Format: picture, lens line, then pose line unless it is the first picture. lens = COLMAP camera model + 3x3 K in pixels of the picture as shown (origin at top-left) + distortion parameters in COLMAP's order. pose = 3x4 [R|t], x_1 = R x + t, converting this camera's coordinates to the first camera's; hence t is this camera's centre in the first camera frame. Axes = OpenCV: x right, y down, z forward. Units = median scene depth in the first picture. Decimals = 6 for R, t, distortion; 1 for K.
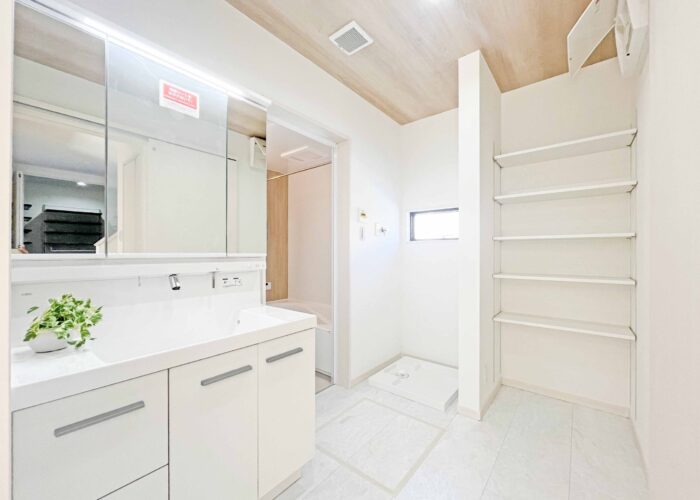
lens RADIAL K [[284.5, 0, 352.0], [0, 284.5, 253.0], [0, 0, 1]] dist [-0.001375, -0.000403]
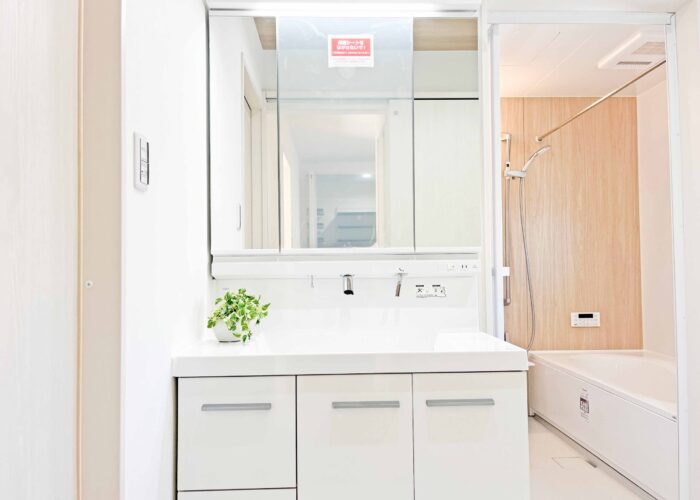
lens RADIAL K [[542.8, 0, 348.4], [0, 542.8, 254.2], [0, 0, 1]] dist [0.013754, 0.003515]
pose [[0.654104, -0.032384, -0.755711, 0.477632], [0.012676, 0.999412, -0.031856, 0.062435], [0.756298, 0.011258, 0.654130, 0.024725]]
